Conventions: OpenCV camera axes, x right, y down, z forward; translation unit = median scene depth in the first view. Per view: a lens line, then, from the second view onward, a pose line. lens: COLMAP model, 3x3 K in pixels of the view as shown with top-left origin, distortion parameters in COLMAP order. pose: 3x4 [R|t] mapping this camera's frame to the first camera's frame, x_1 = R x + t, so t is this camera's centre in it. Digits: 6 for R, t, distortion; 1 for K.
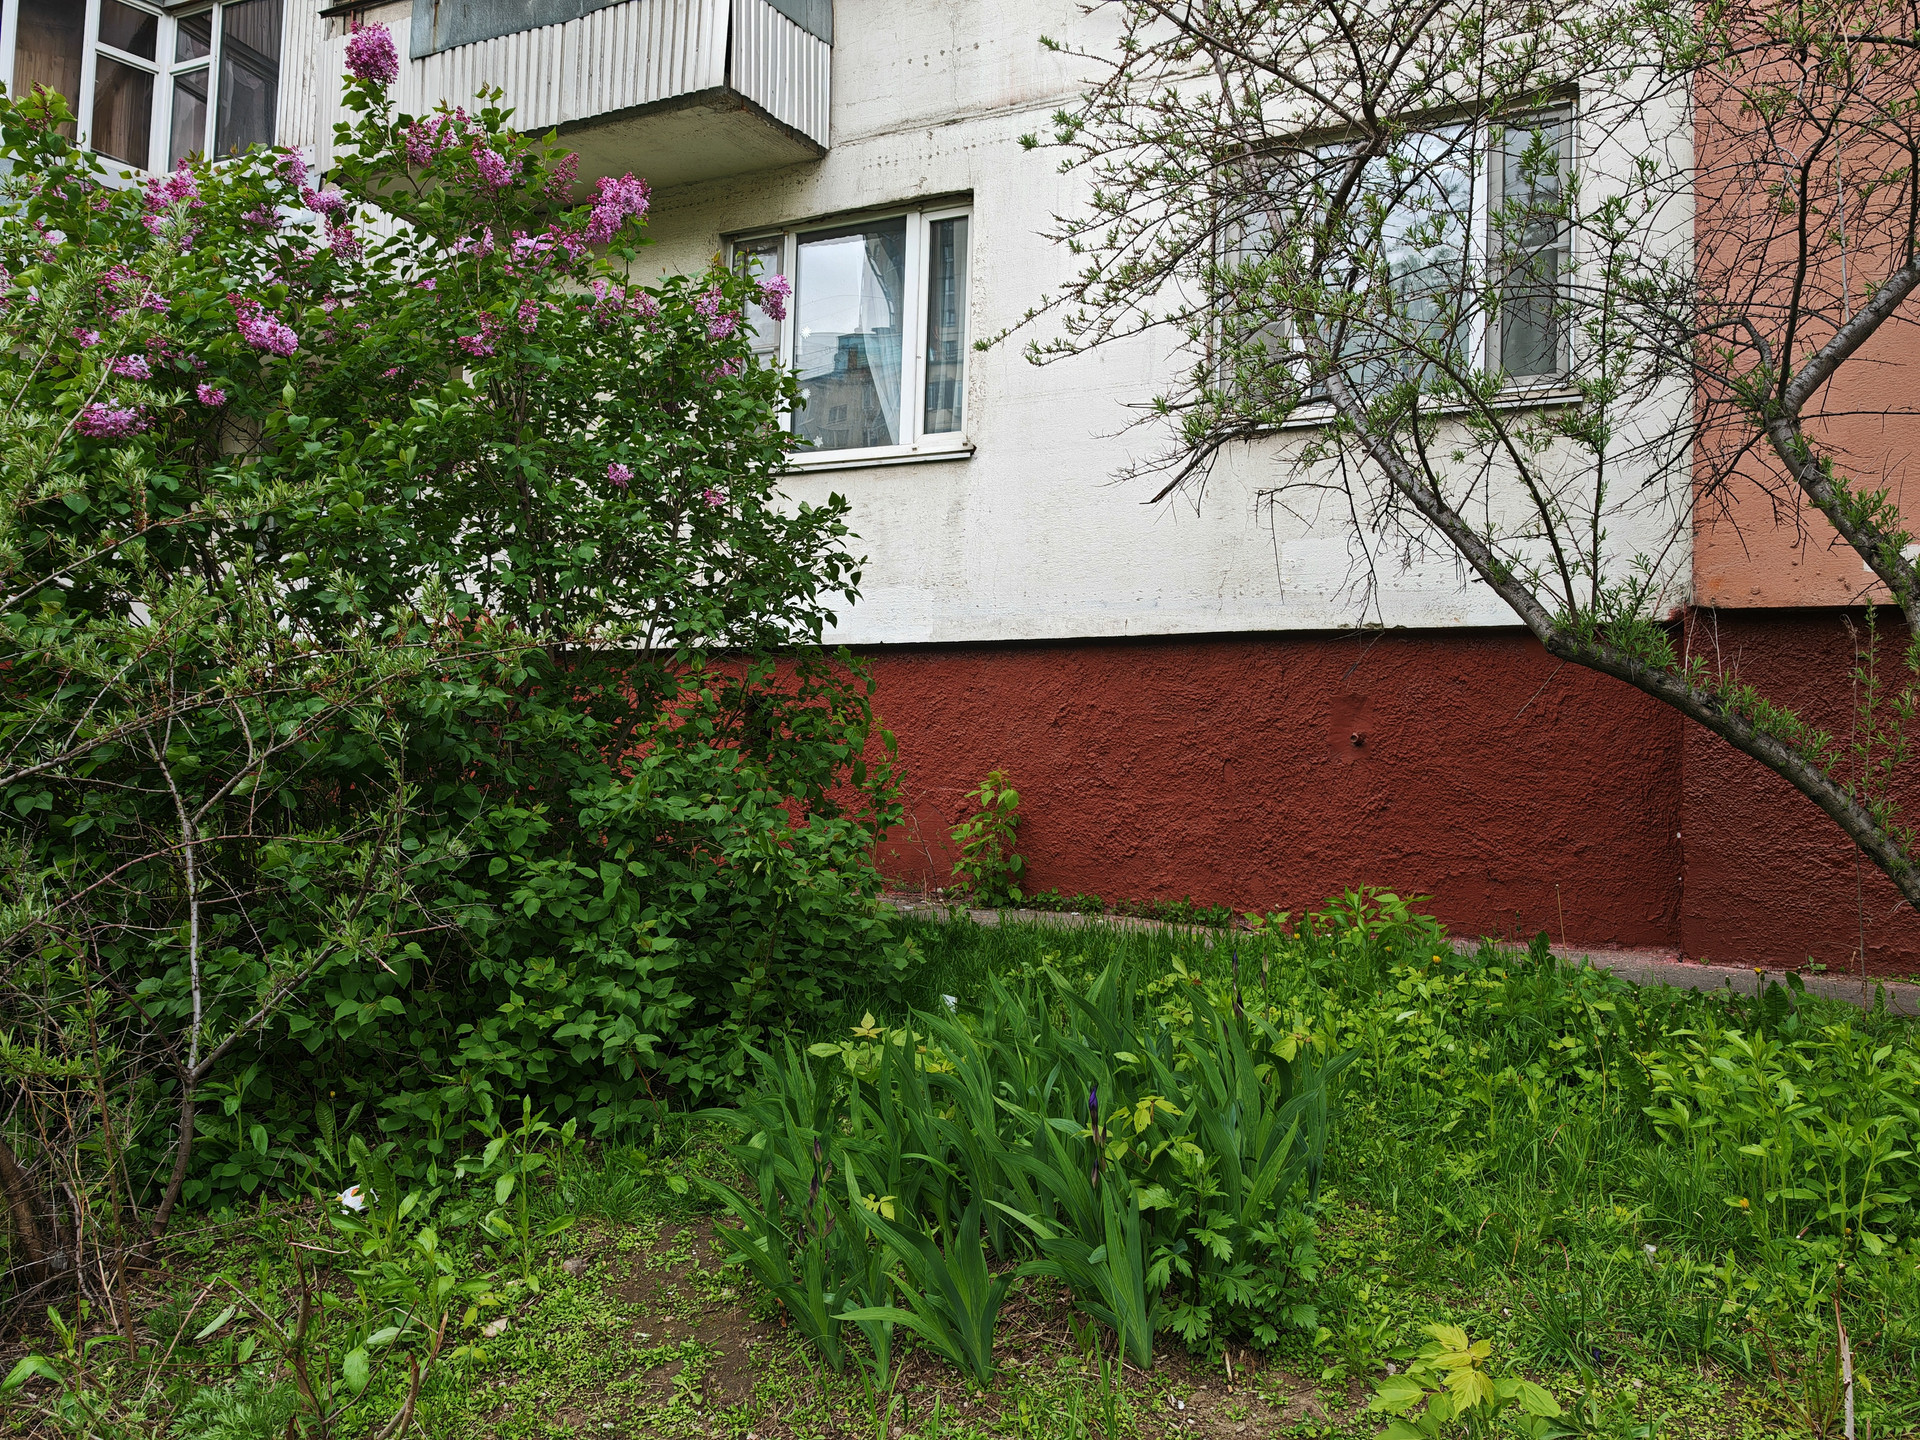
lens RADIAL K [[1565.5, 0, 960.0], [0, 1565.5, 720.0], [0, 0, 1]] dist [0.008264, -0.005852]
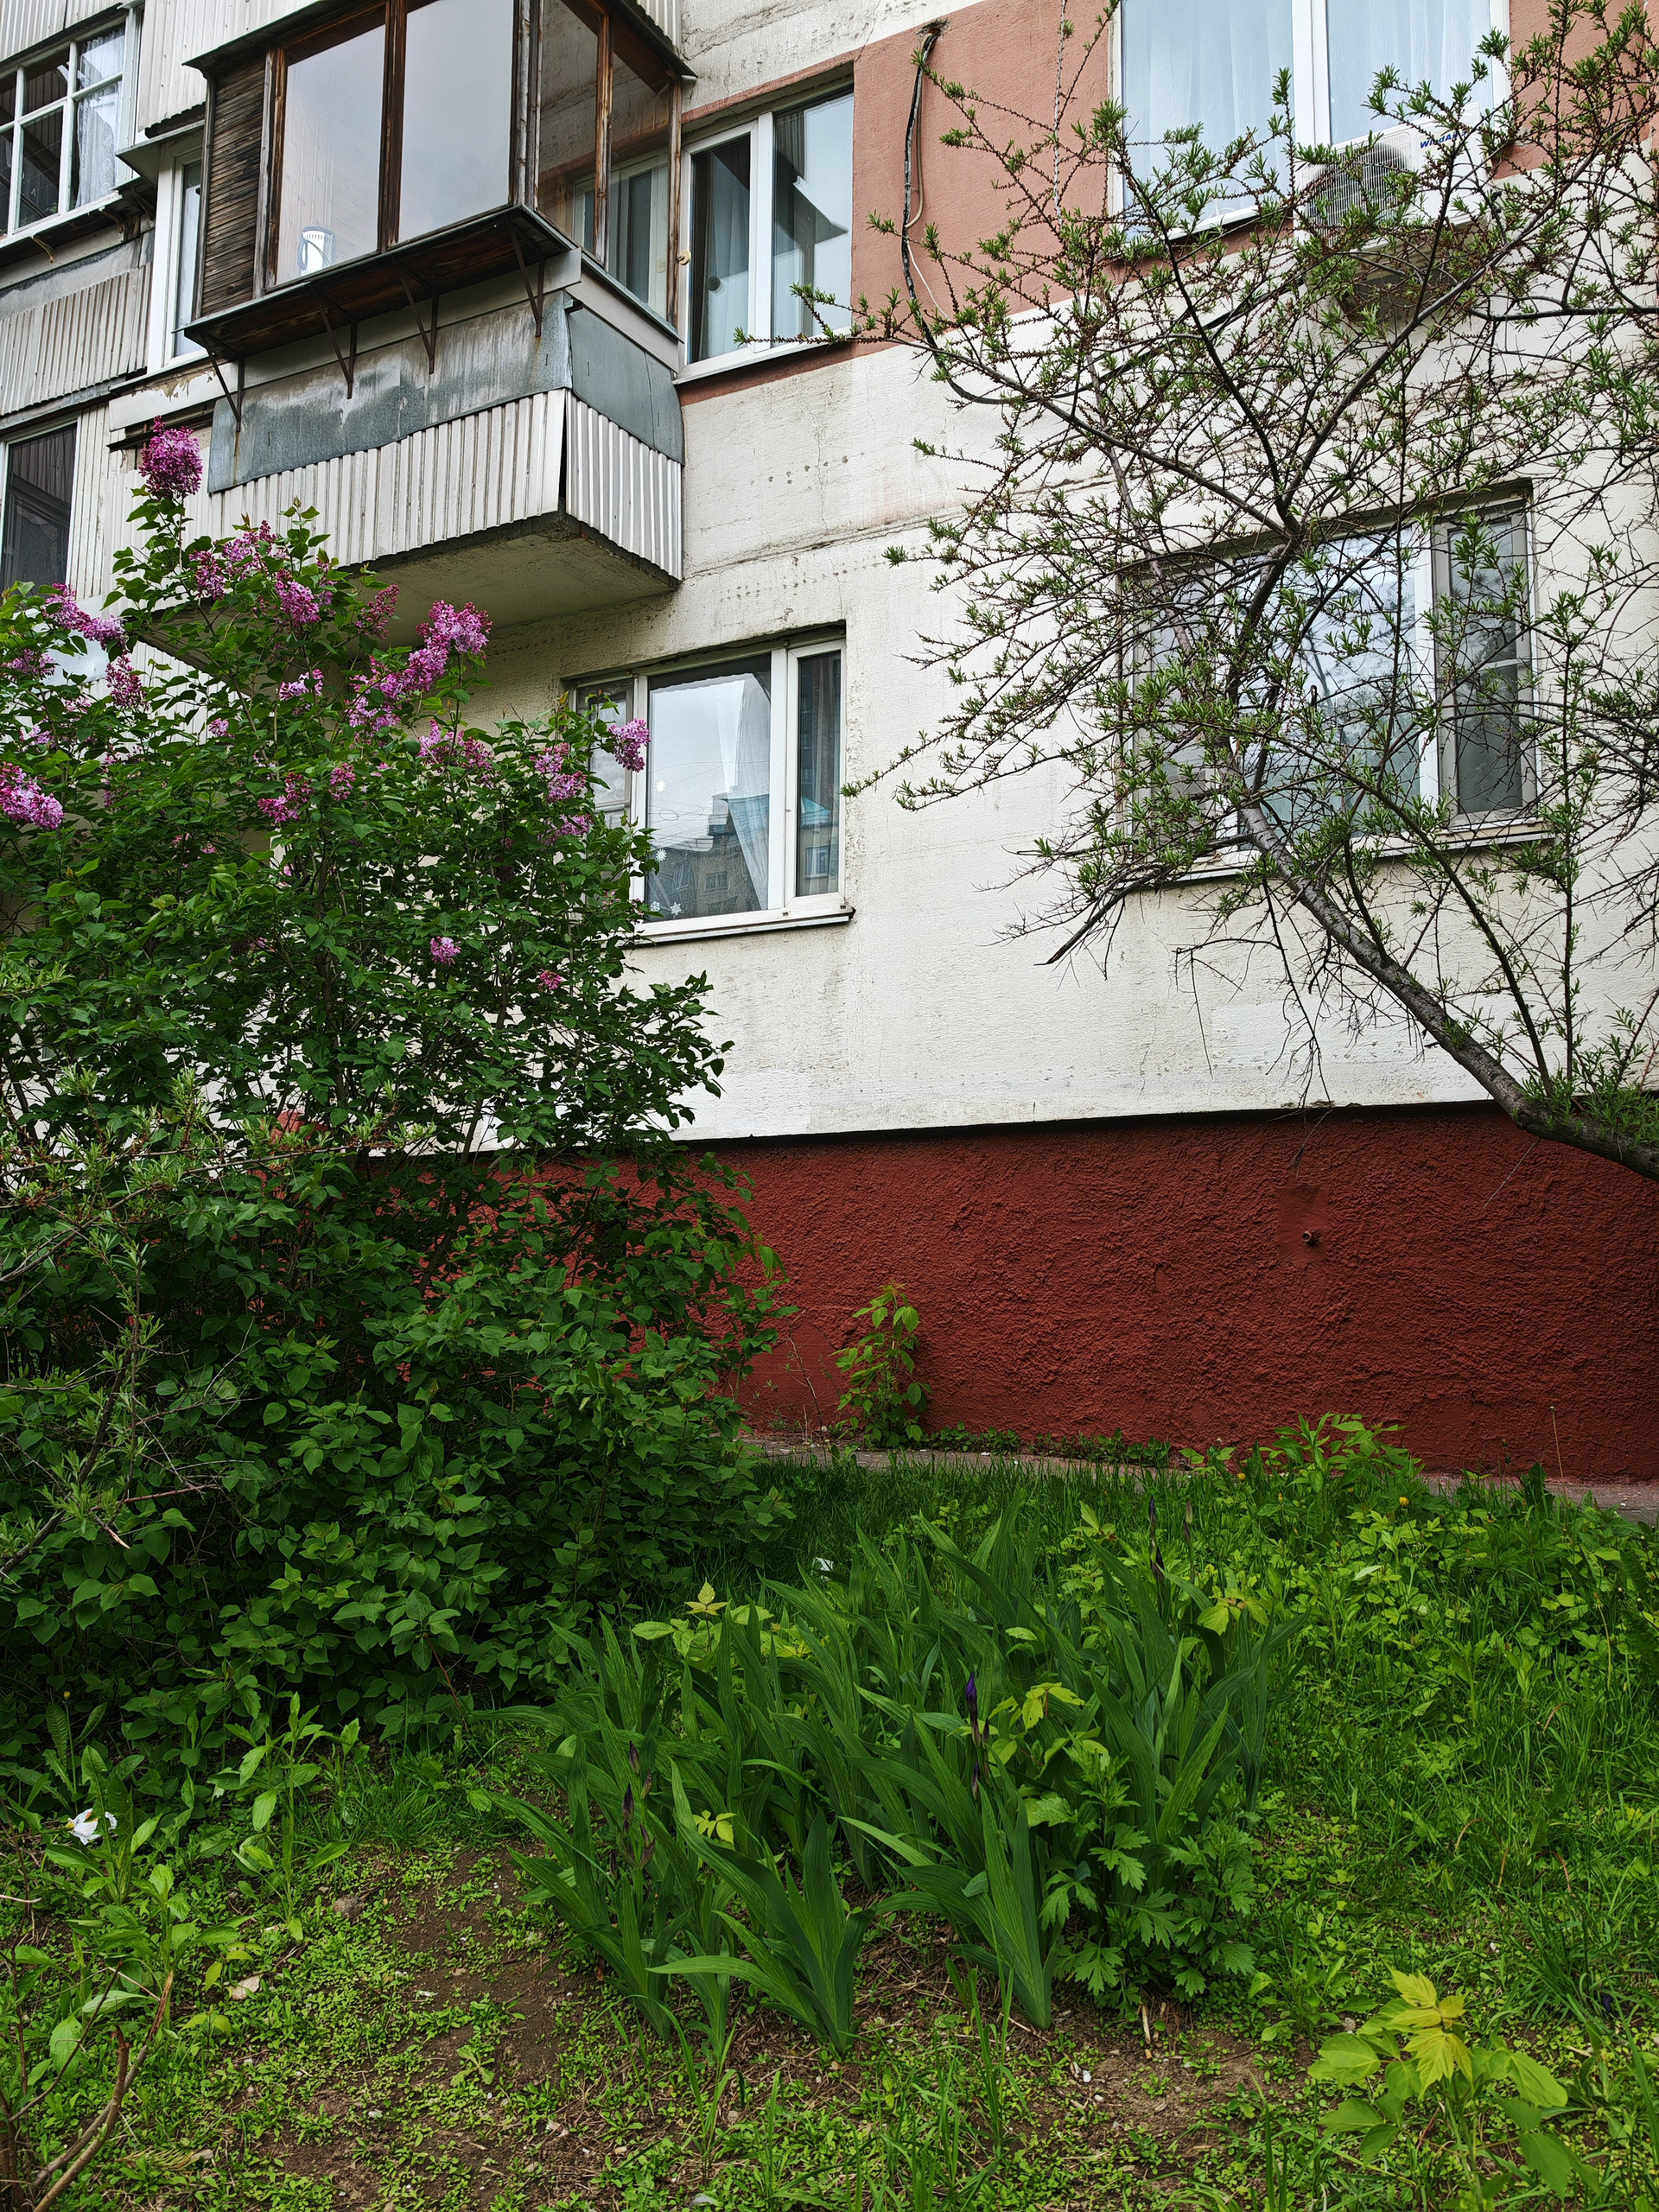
lens RADIAL K [[1803.6, 0, 838.7], [0, 1803.6, 1105.1], [0, 0, 1]] dist [0.008264, -0.005852]
pose [[0.999597, -0.024364, -0.014561, 0.025745], [0.023313, 0.997383, -0.068438, 0.002087], [0.016190, 0.068071, 0.997549, 0.029046]]
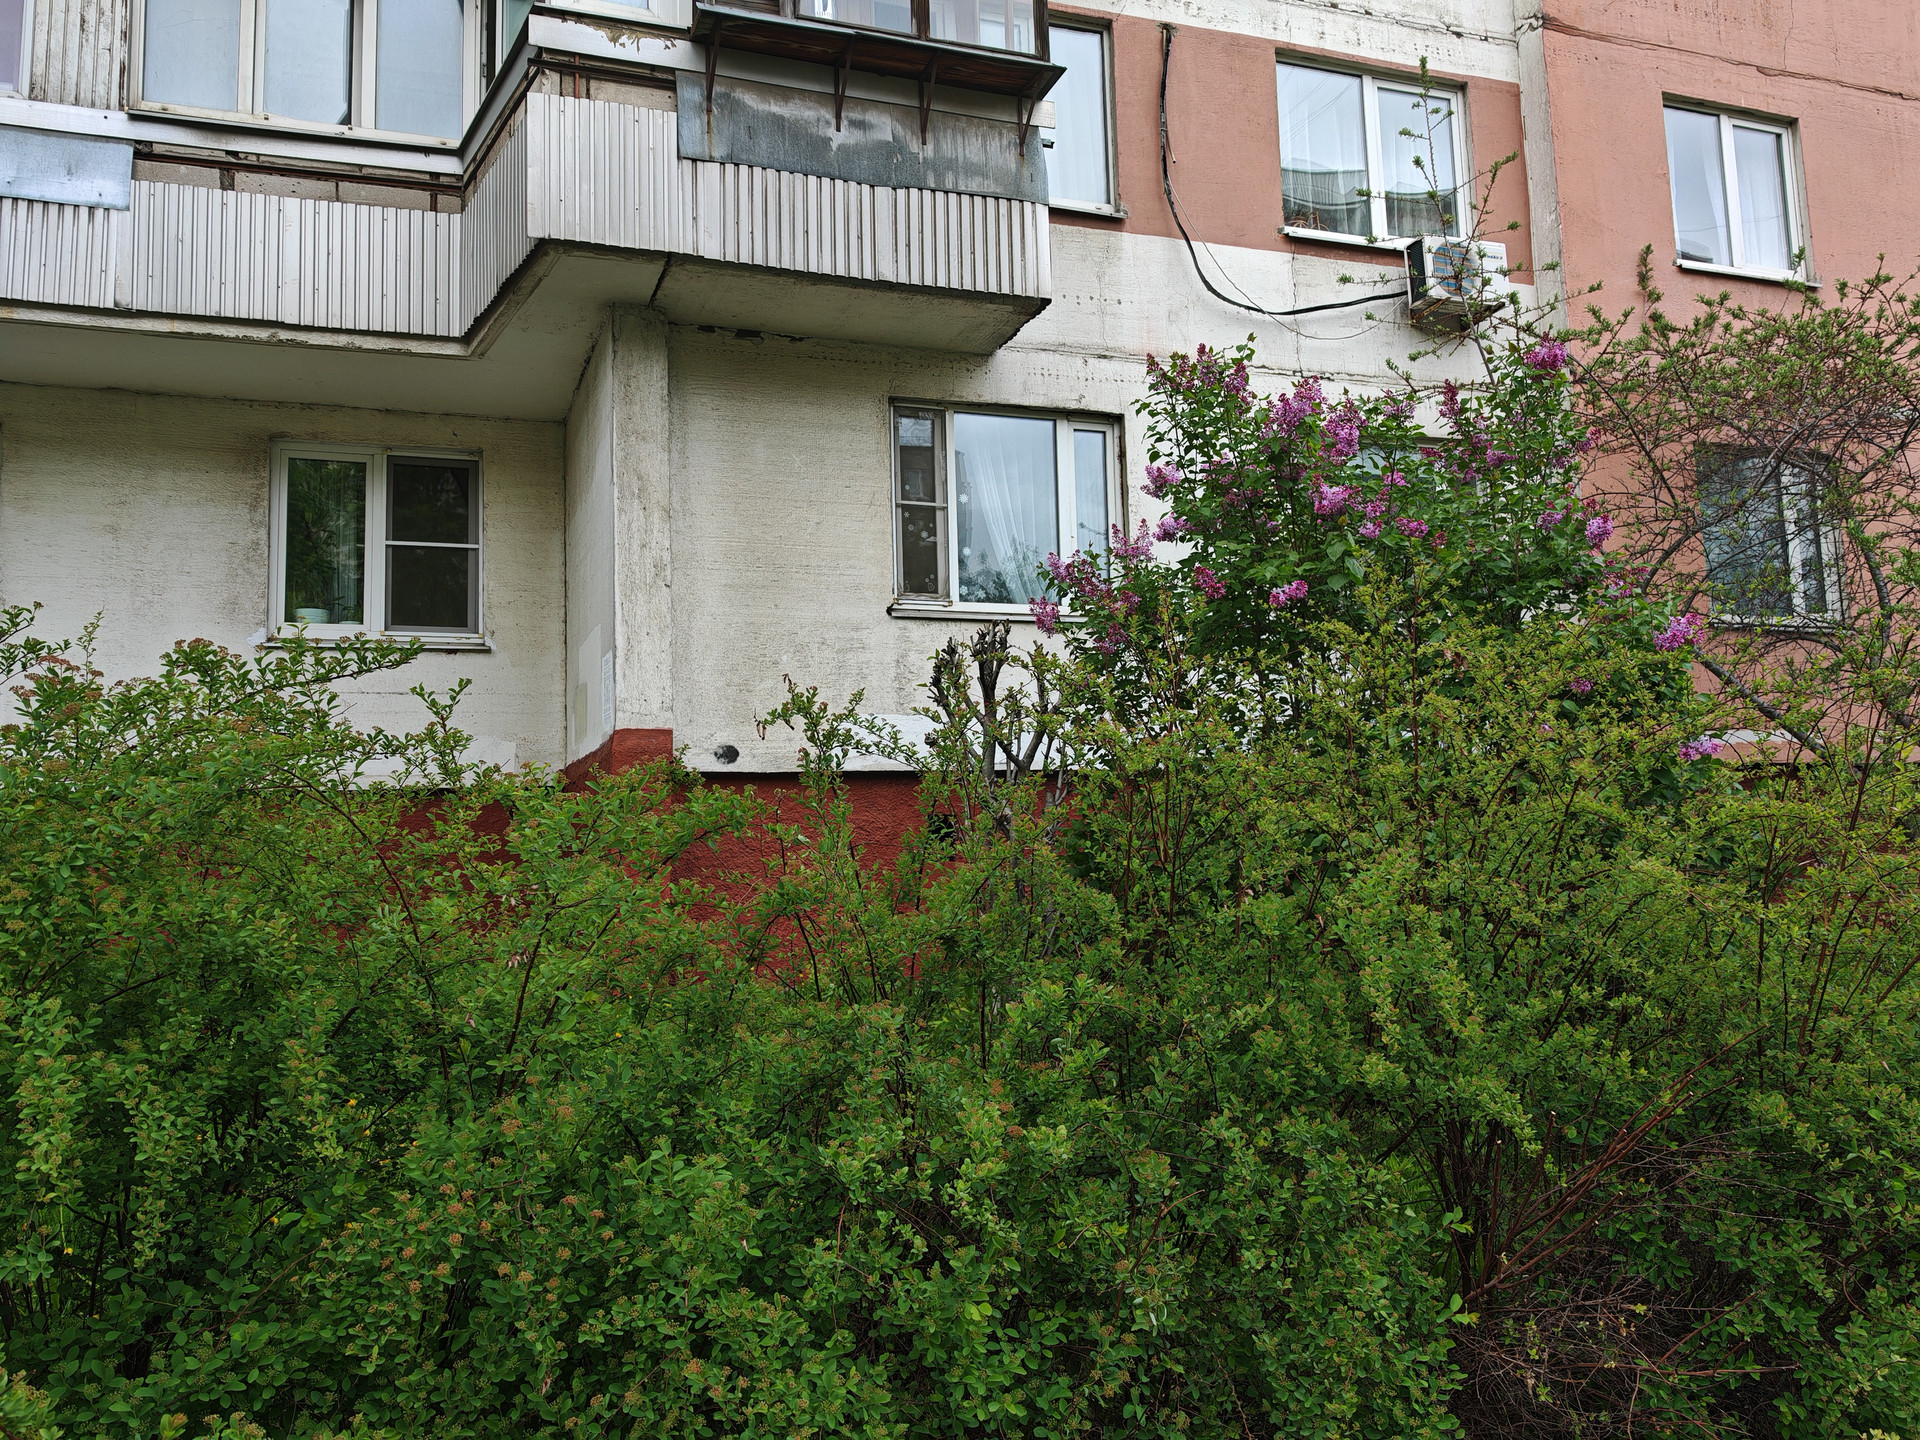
lens RADIAL K [[1565.5, 0, 960.0], [0, 1565.5, 720.0], [0, 0, 1]] dist [0.008264, -0.005852]
pose [[0.676084, 0.038464, 0.735820, -2.075709], [0.011814, 0.997942, -0.063022, -0.038711], [-0.736730, 0.051301, 0.674239, 0.560694]]
